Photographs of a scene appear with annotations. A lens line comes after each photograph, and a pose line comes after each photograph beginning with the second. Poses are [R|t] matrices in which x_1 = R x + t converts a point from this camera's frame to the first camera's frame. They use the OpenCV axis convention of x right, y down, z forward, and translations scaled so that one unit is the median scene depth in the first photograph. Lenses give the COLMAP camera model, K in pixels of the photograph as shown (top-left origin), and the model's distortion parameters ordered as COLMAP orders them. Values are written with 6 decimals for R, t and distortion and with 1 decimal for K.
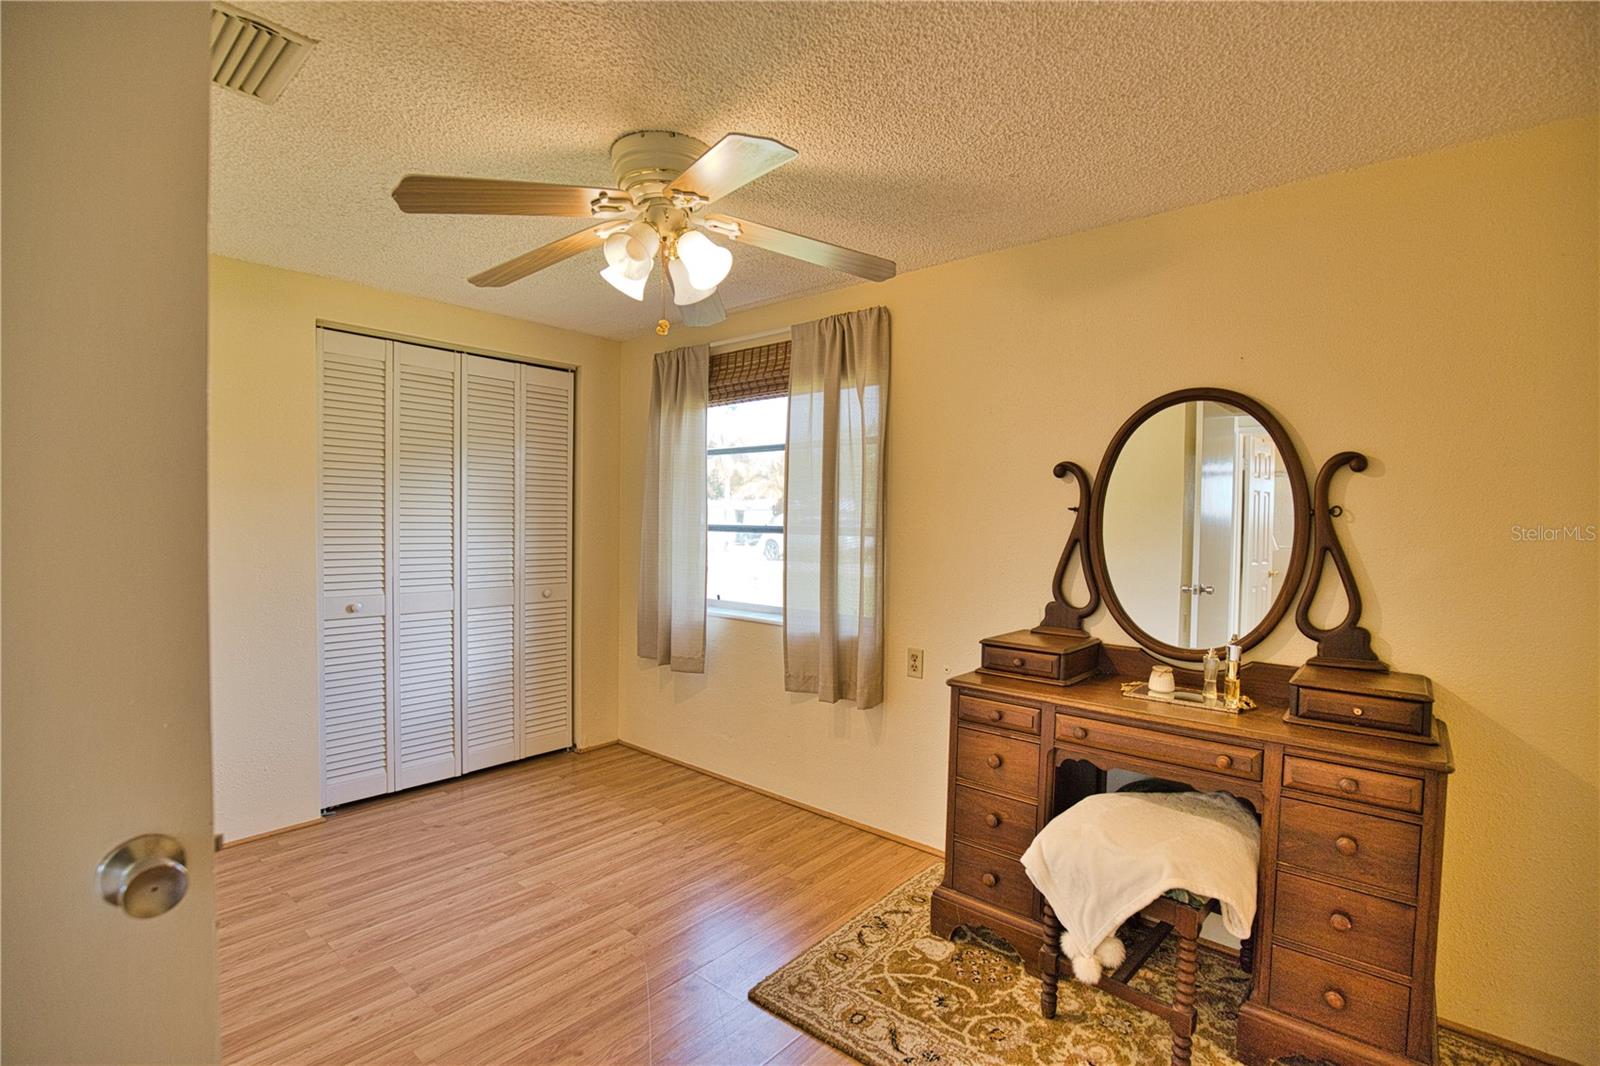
lens RADIAL K [[733.1, 0, 808.9], [0, 733.1, 536.8], [0, 0, 1]] dist [-0.035156, 0.007124]
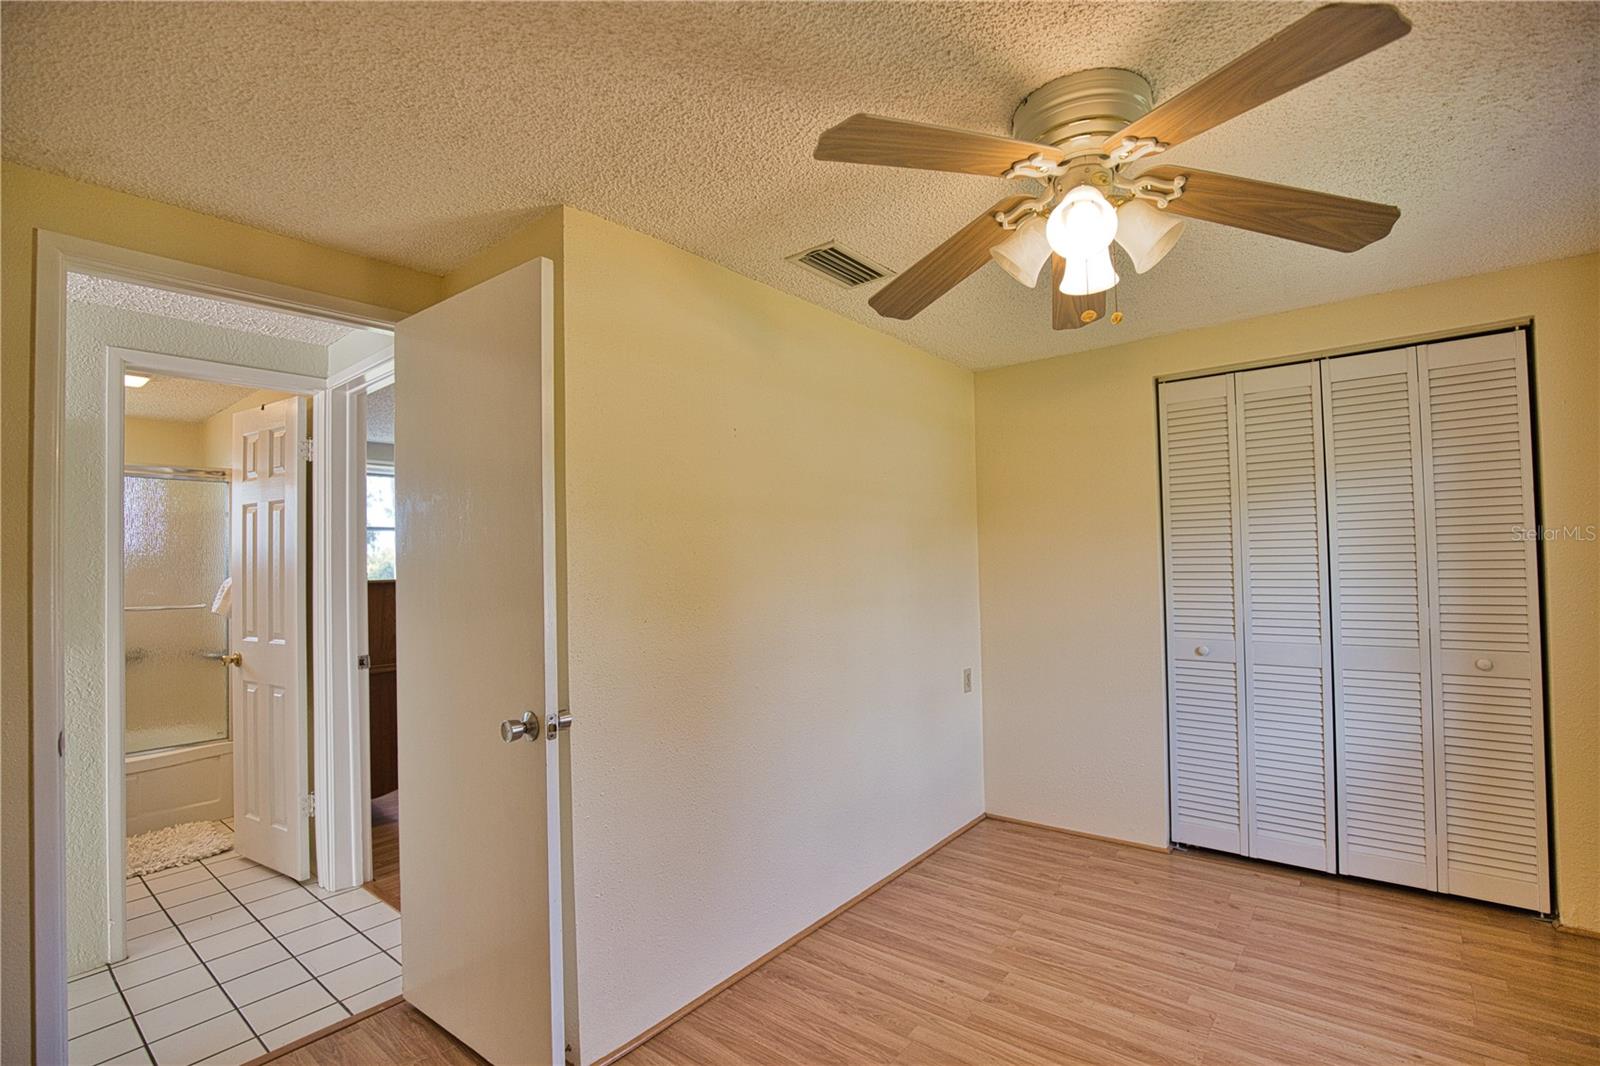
lens RADIAL K [[733.1, 0, 808.9], [0, 733.1, 536.8], [0, 0, 1]] dist [-0.035156, 0.007124]
pose [[0.030861, -0.044370, -0.998538, 0.348267], [-0.002404, 0.999008, -0.044465, -0.012333], [0.999521, 0.003772, 0.030724, 0.417661]]
